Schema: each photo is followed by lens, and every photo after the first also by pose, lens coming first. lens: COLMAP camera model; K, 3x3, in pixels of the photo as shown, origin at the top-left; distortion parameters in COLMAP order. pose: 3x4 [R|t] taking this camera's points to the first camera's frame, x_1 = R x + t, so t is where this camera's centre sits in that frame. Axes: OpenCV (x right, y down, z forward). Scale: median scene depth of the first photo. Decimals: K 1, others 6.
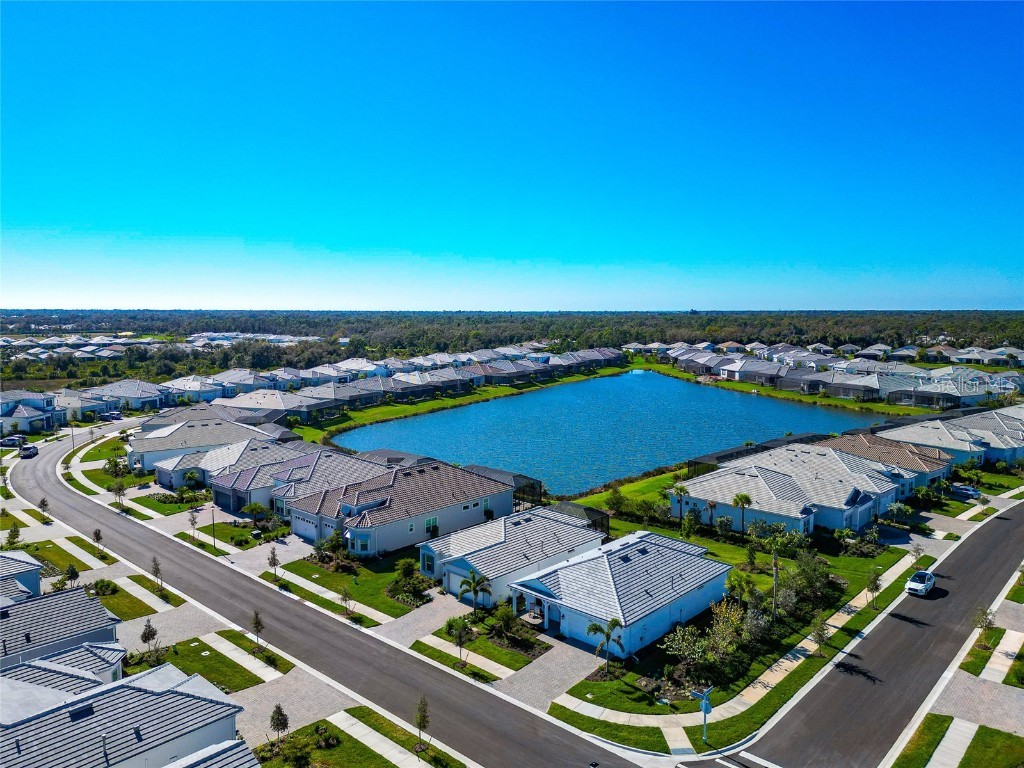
lens RADIAL K [[731.0, 0, 512.0], [0, 731.0, 384.0], [0, 0, 1]] dist [0.081787, -0.082279]
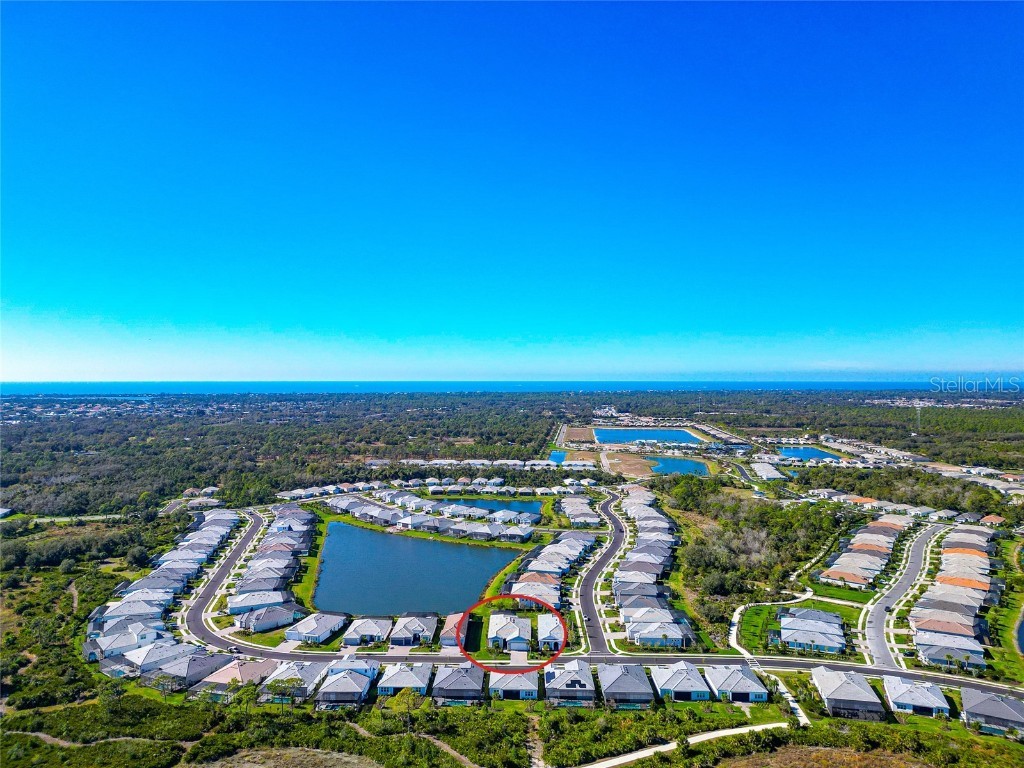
lens RADIAL K [[715.4, 0, 512.0], [0, 715.4, 384.0], [0, 0, 1]] dist [0.073604, -0.070737]
pose [[0.750136, -0.008635, 0.661228, -2.354938], [0.071478, 0.995115, -0.068094, -0.775920], [-0.657410, 0.098343, 0.747089, -1.845699]]
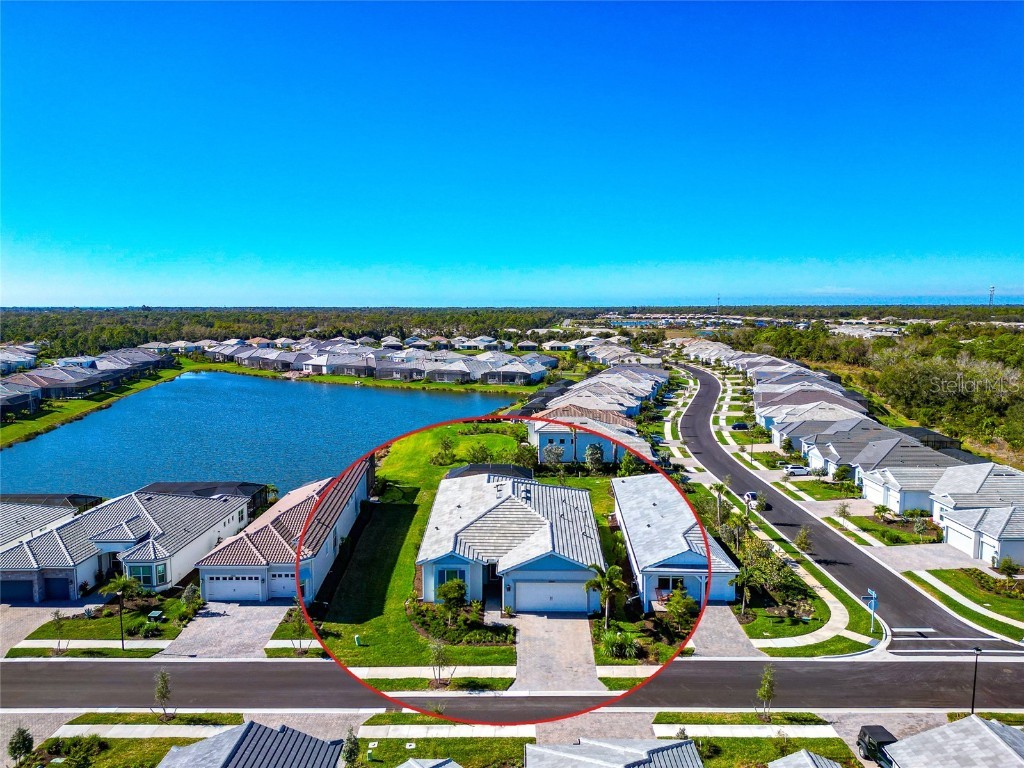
lens RADIAL K [[723.4, 0, 512.0], [0, 723.4, 384.0], [0, 0, 1]] dist [0.085027, -0.083925]
pose [[0.742146, -0.074618, 0.666072, -0.604937], [0.070738, 0.996953, 0.032869, -0.020803], [-0.666495, 0.022723, 0.745163, 0.264432]]
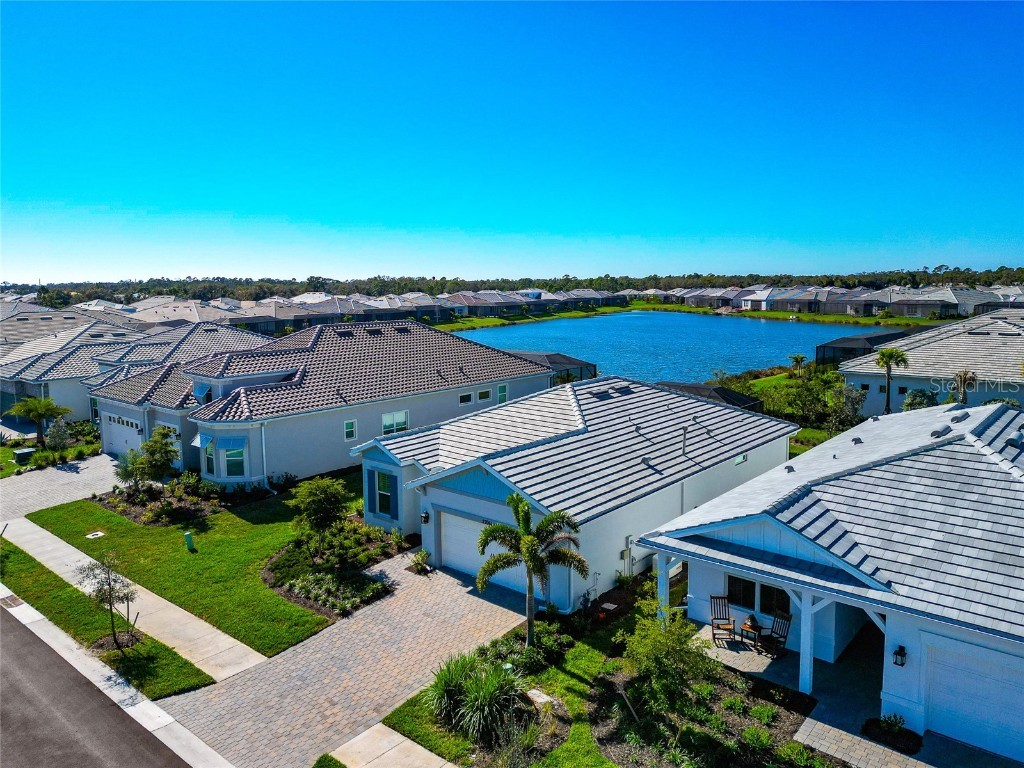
lens RADIAL K [[721.1, 0, 512.0], [0, 721.1, 384.0], [0, 0, 1]] dist [0.077655, -0.065626]
pose [[0.999303, -0.015608, 0.033900, -0.054010], [0.014433, 0.999296, 0.034625, 0.161207], [-0.034417, -0.034112, 0.998825, 0.574319]]
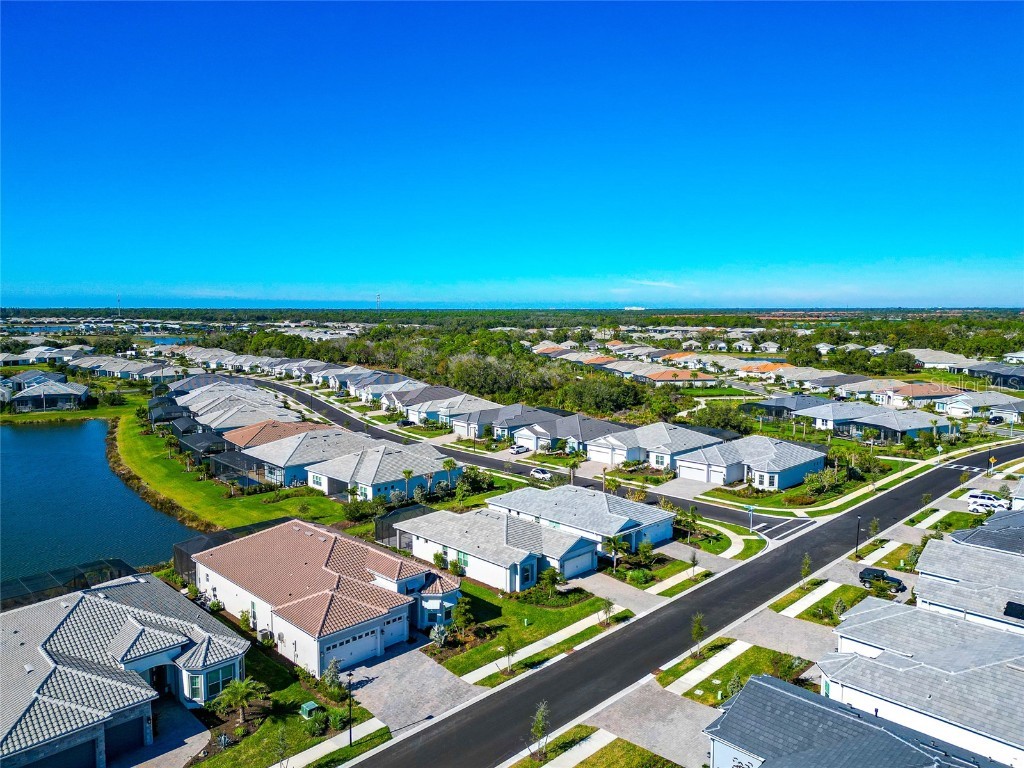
lens RADIAL K [[731.0, 0, 512.0], [0, 731.0, 384.0], [0, 0, 1]] dist [0.081787, -0.082279]
pose [[0.046825, -0.106375, 0.993223, -0.984502], [0.103669, 0.989462, 0.101085, -0.101023], [-0.993509, 0.098233, 0.057360, 0.869152]]
